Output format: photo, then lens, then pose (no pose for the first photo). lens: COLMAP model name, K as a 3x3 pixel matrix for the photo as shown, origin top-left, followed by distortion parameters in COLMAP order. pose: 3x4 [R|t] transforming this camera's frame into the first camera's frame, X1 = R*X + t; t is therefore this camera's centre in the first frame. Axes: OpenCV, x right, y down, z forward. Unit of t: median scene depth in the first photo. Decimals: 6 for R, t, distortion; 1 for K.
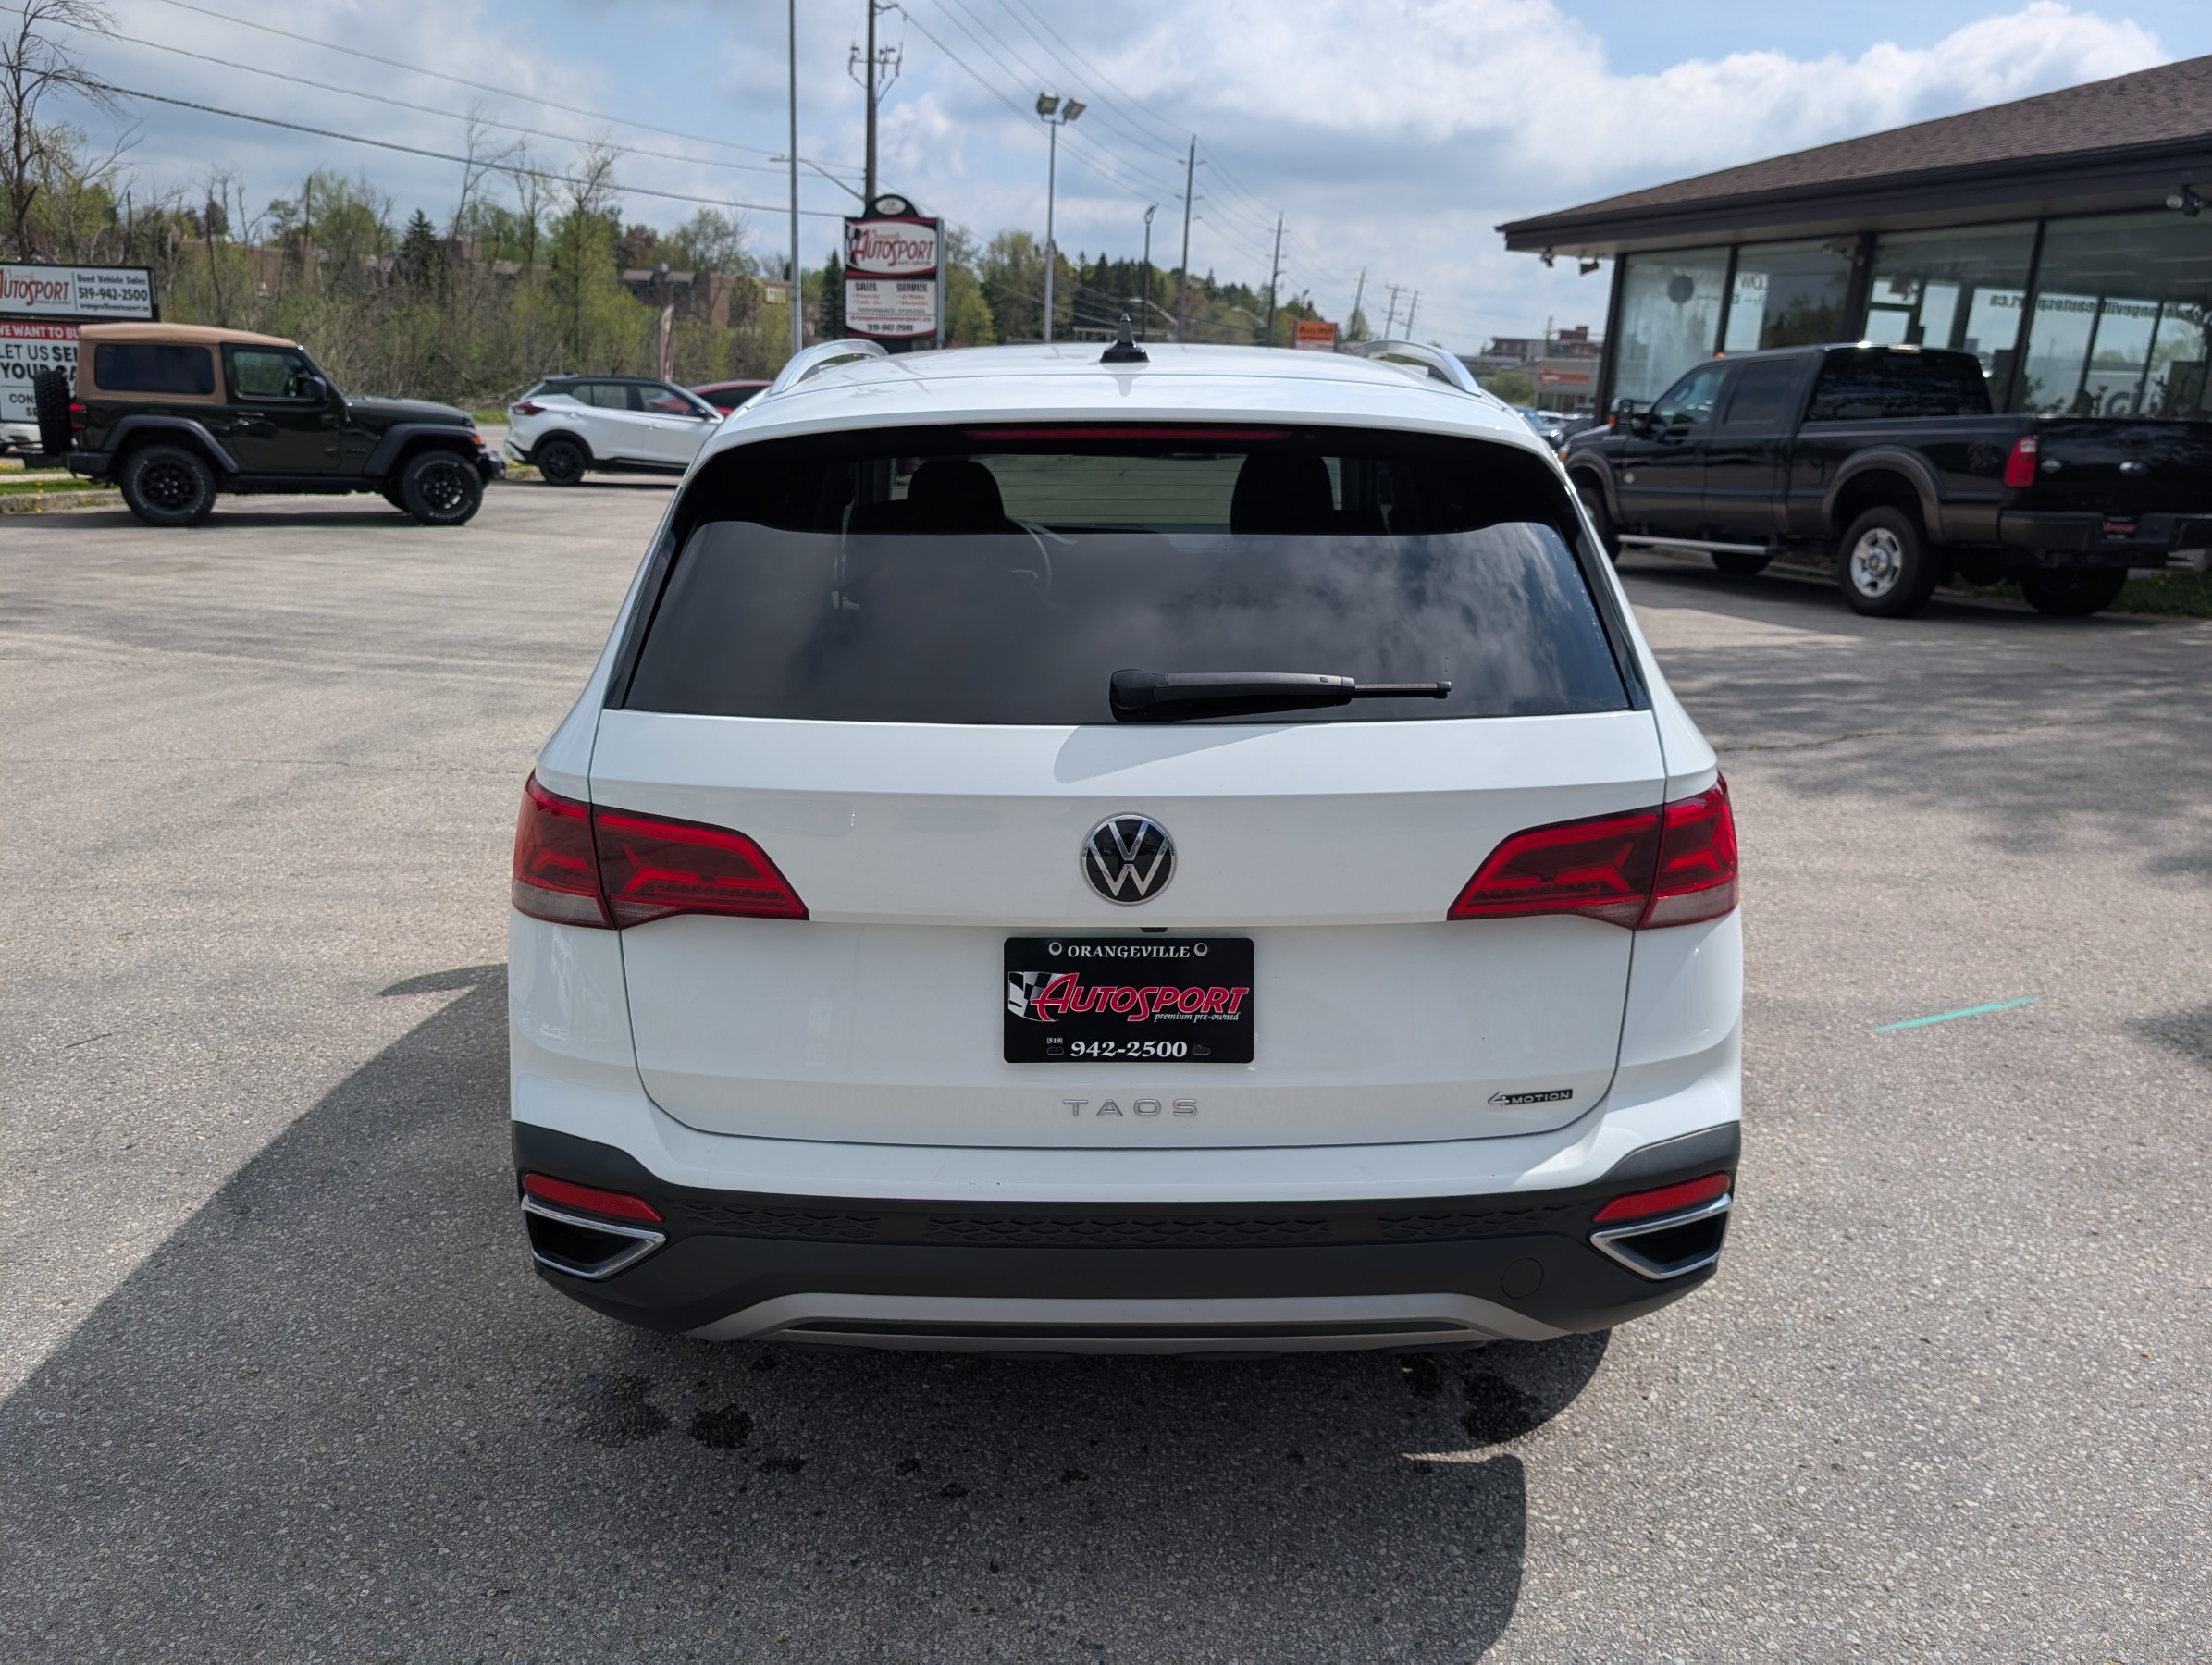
lens RADIAL K [[1606.7, 0, 1140.3], [0, 1606.7, 841.5], [0, 0, 1]] dist [0.001839, -0.008943]
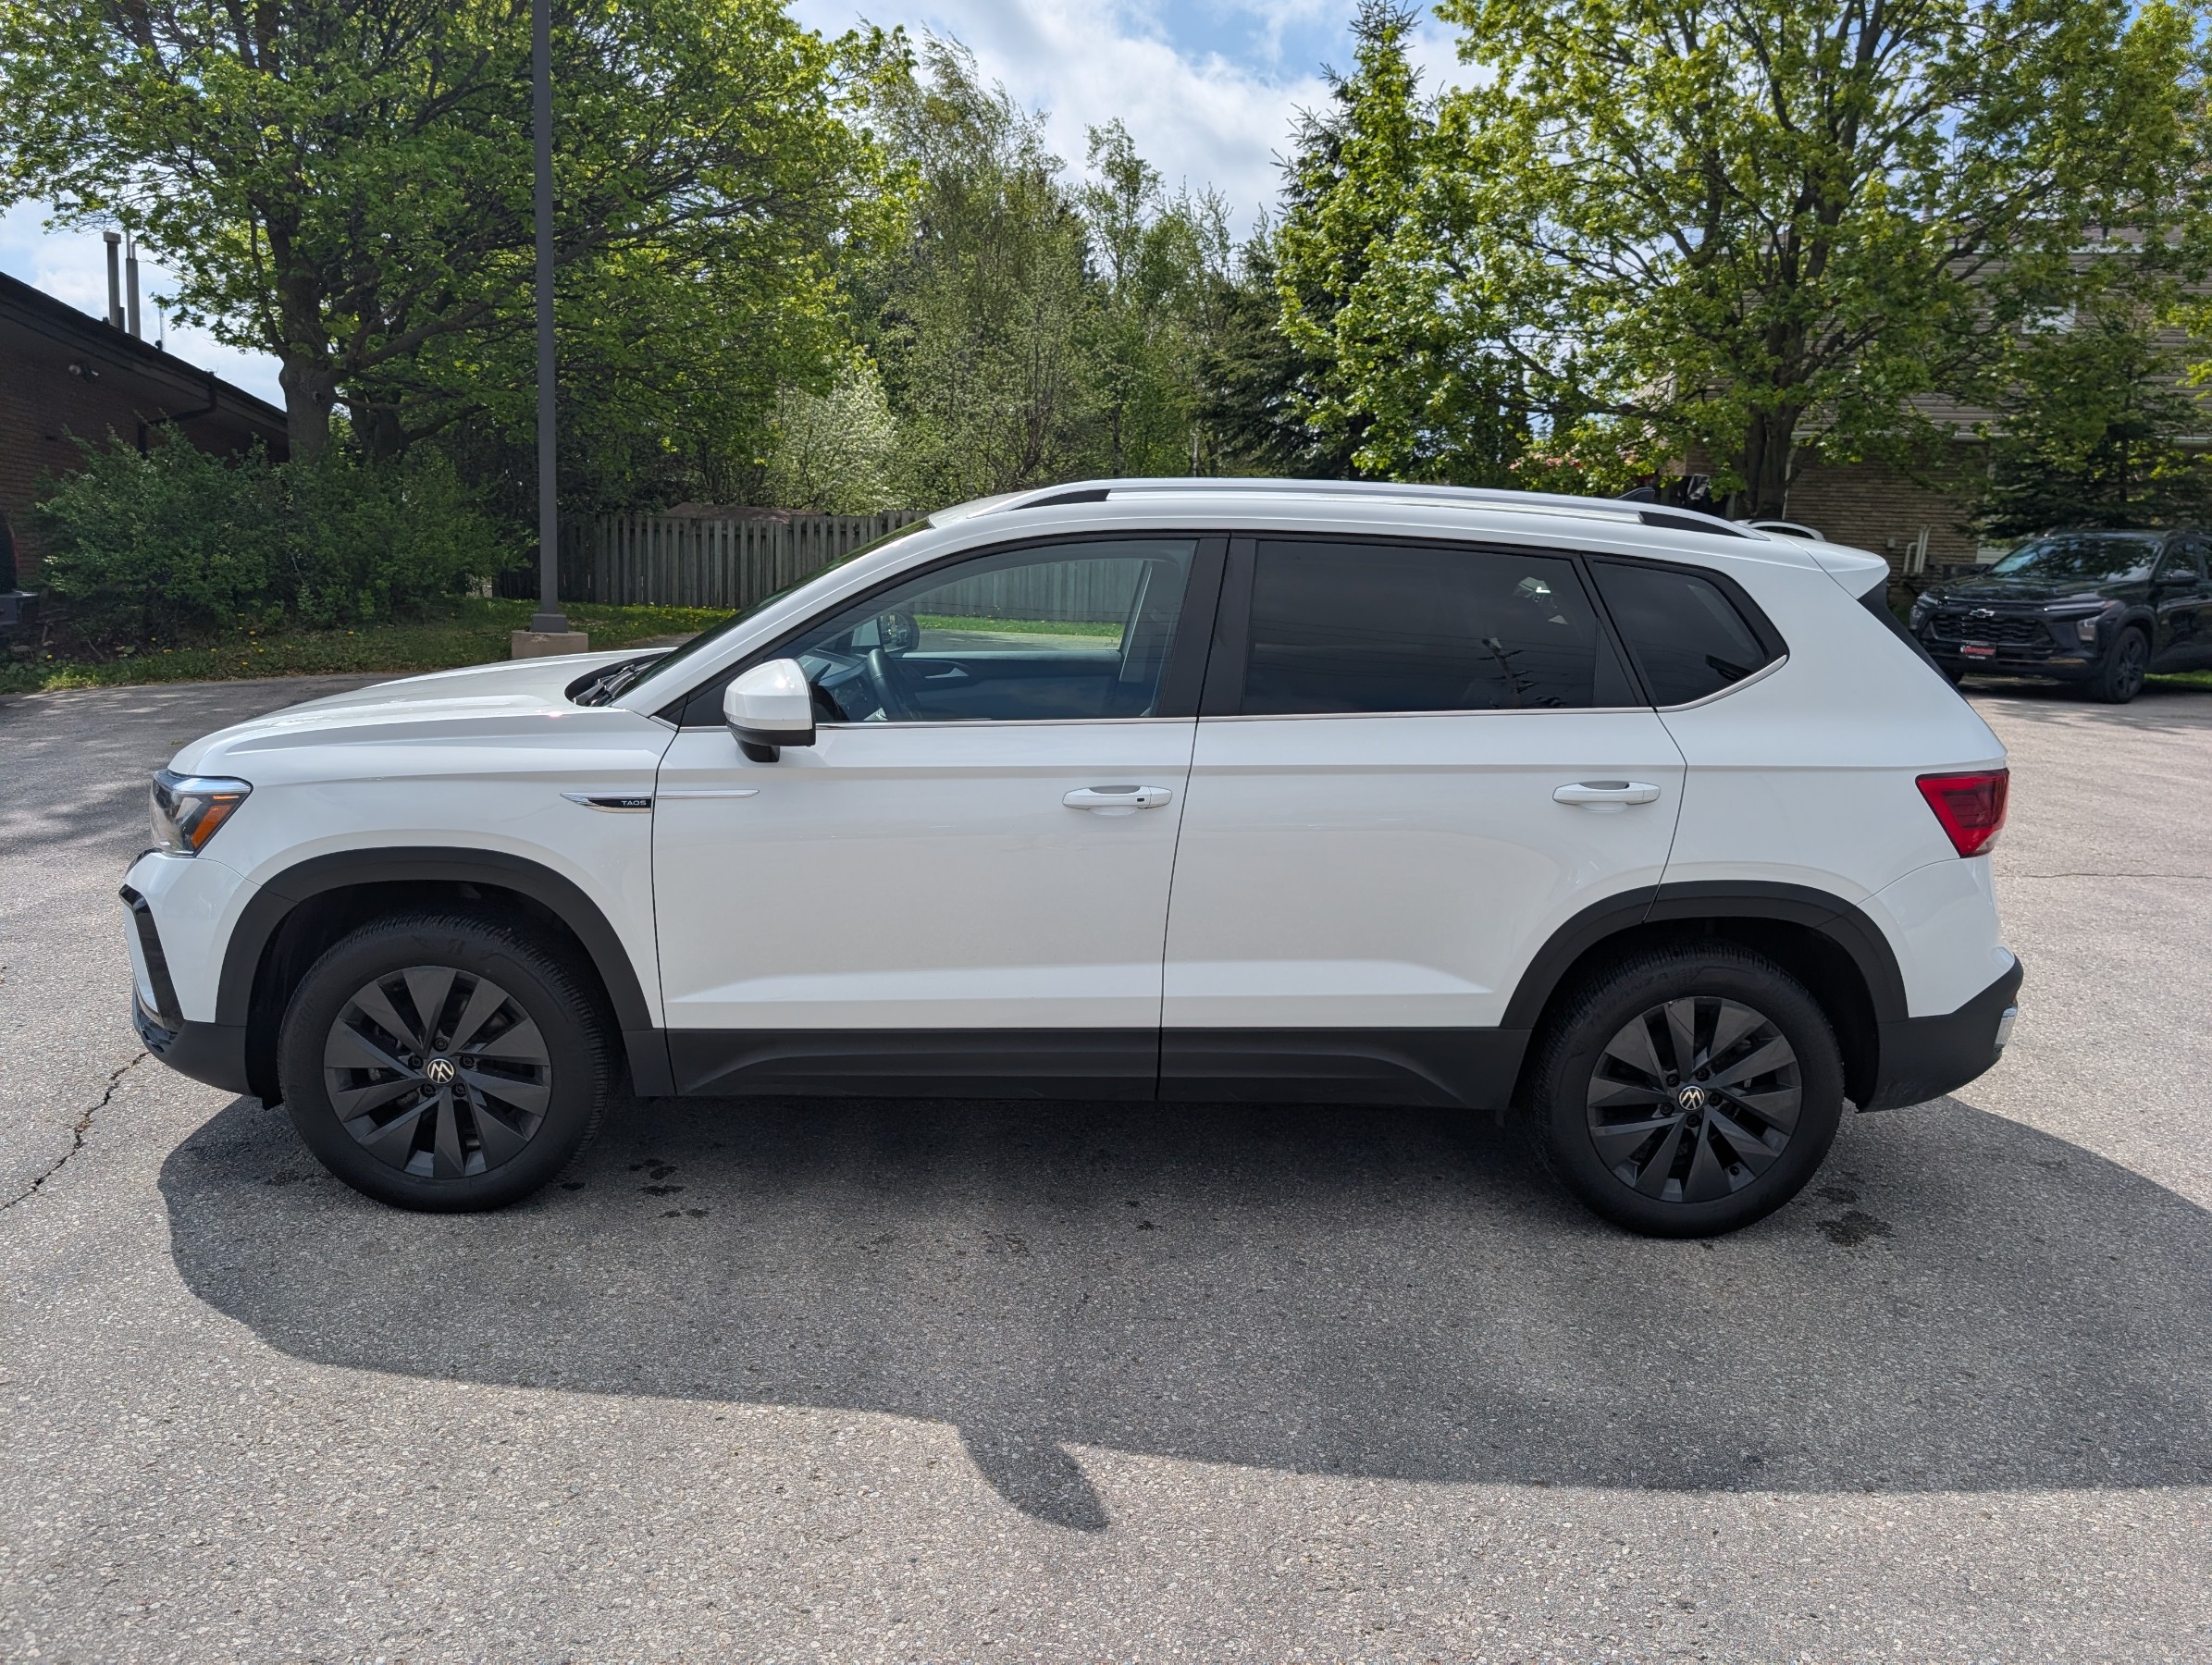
lens RADIAL K [[1545.4, 0, 1106.0], [0, 1545.4, 832.5], [0, 0, 1]] dist [0.030155, -0.036609]
pose [[-0.006008, -0.208718, 0.977957, -0.174878], [0.243144, 0.948320, 0.203887, -0.047368], [-0.969972, 0.239009, 0.045052, 0.162354]]
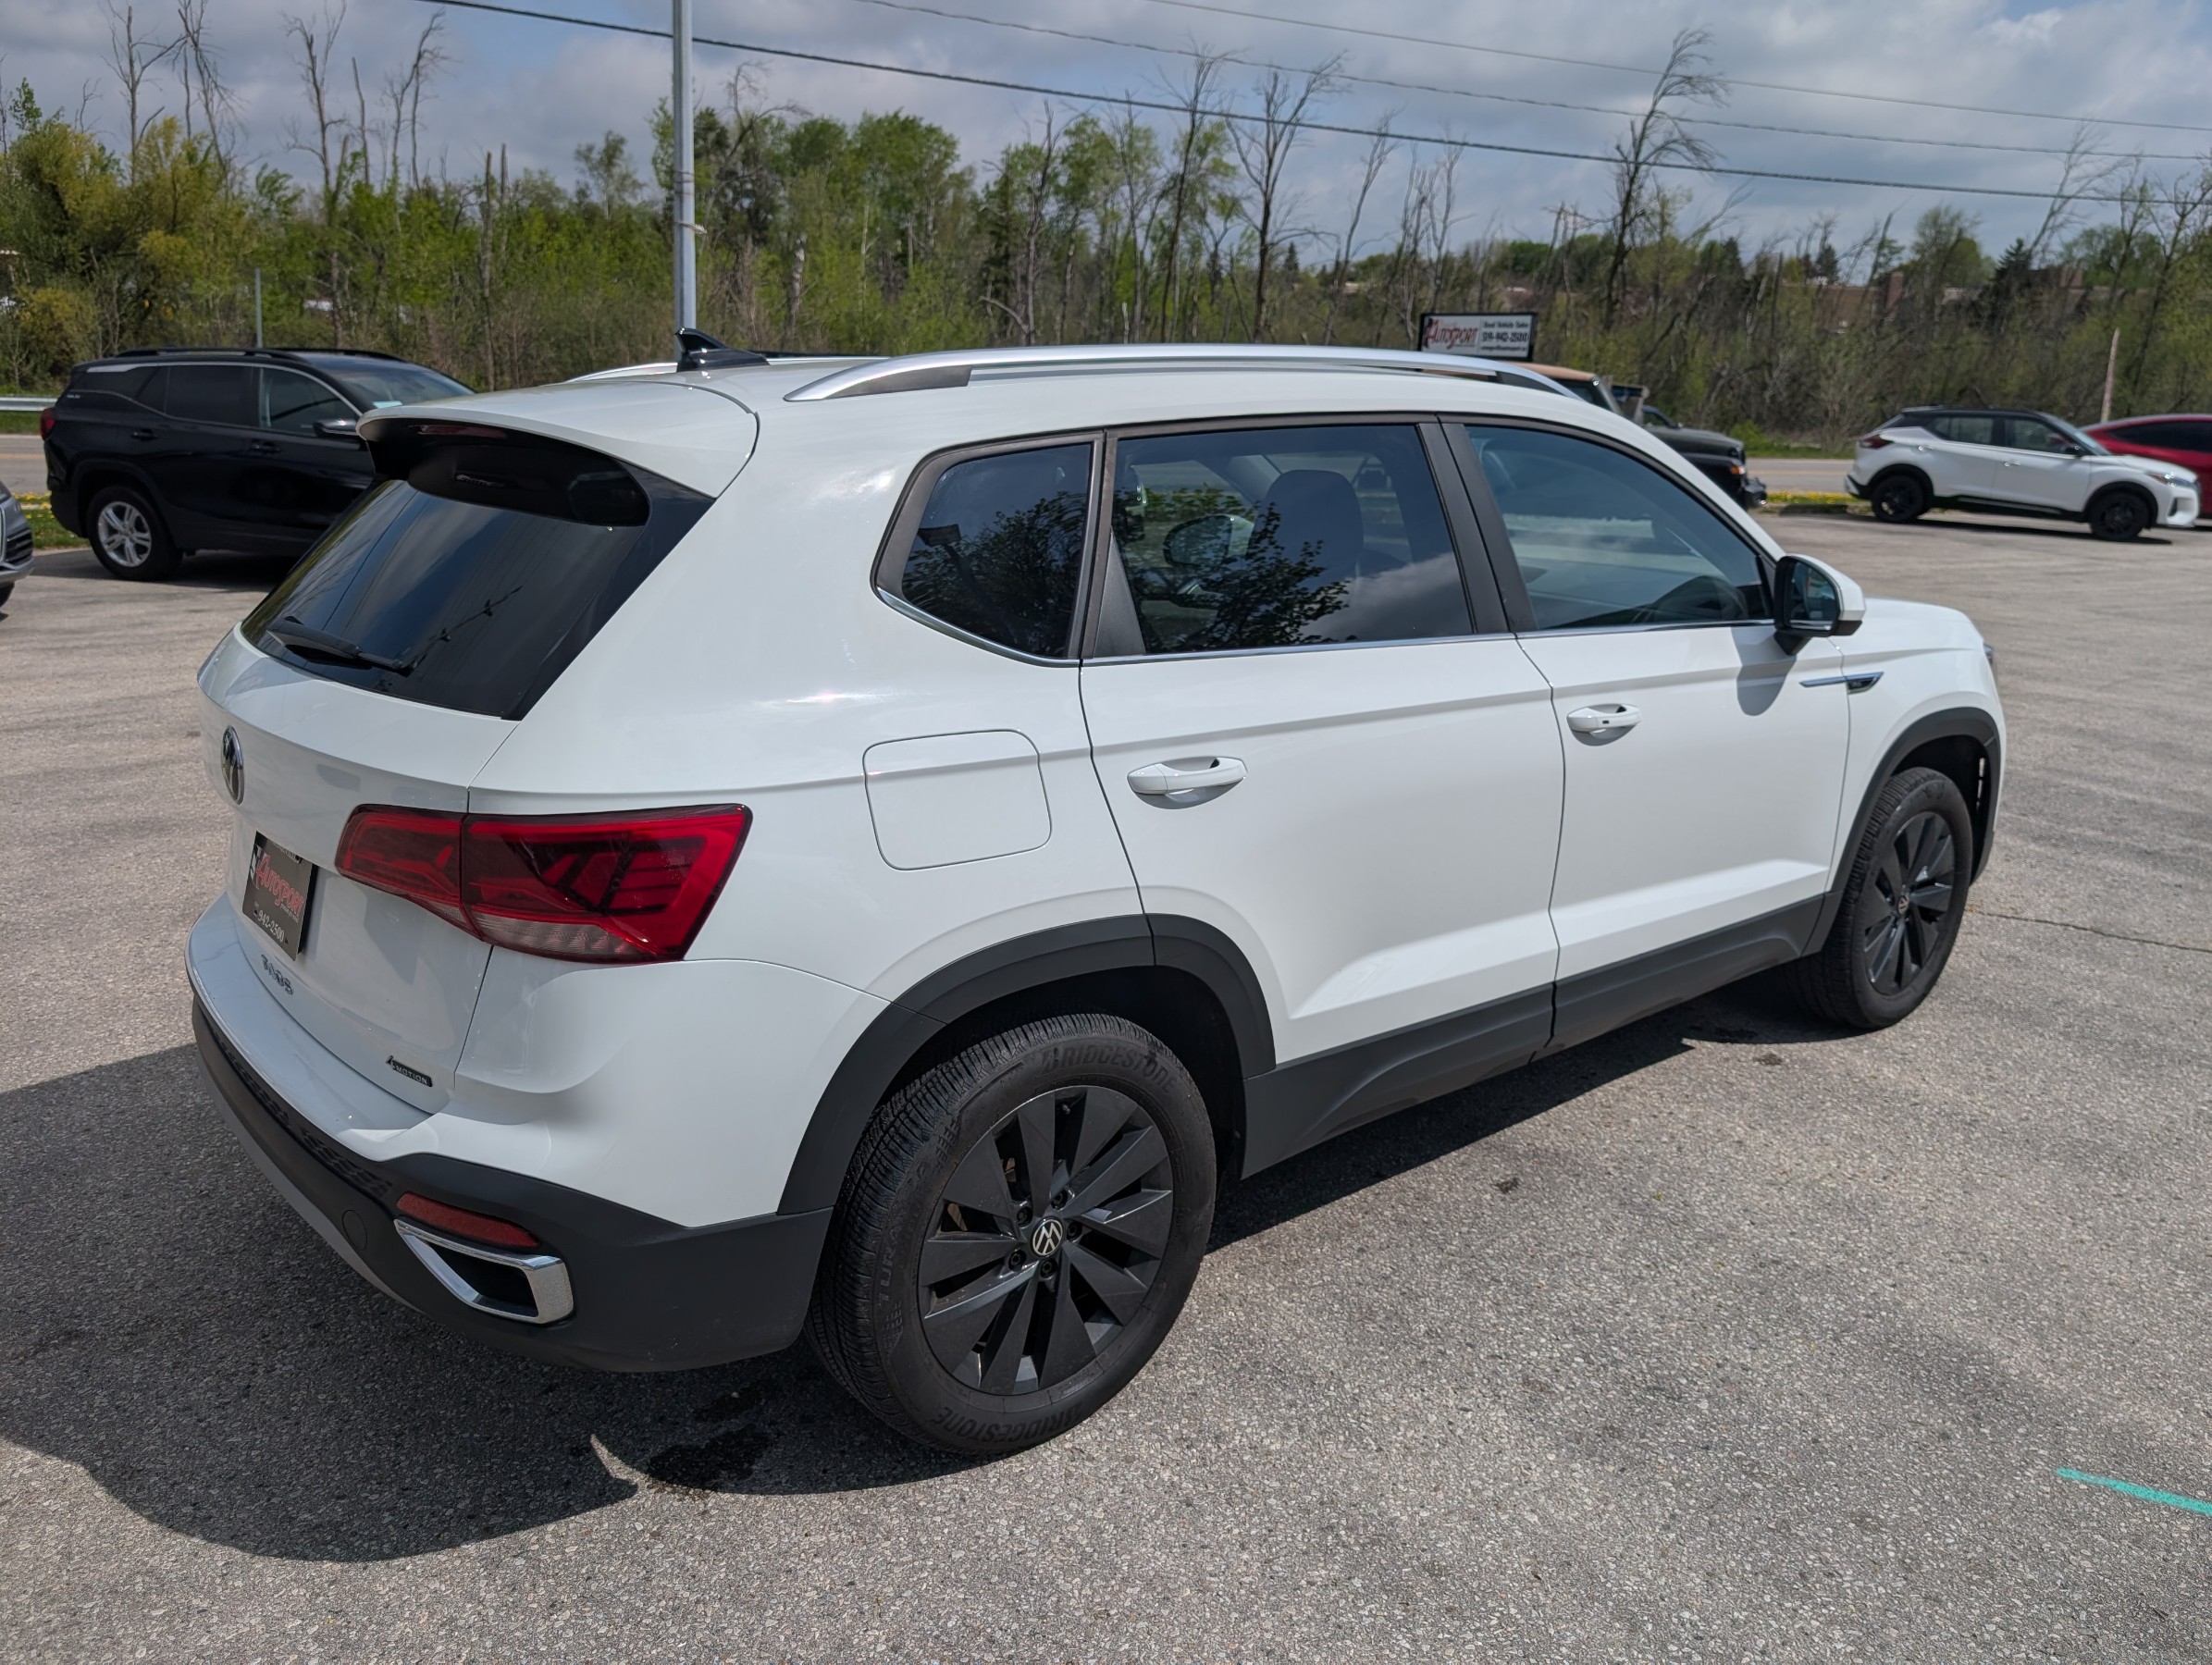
lens RADIAL K [[1564.5, 0, 1065.9], [0, 1564.5, 844.8], [0, 0, 1]] dist [0.017506, -0.007294]
pose [[0.621526, 0.211957, -0.754175, 0.106396], [-0.221320, 0.970993, 0.090499, -0.014245], [0.751481, 0.110667, 0.650407, 0.055978]]
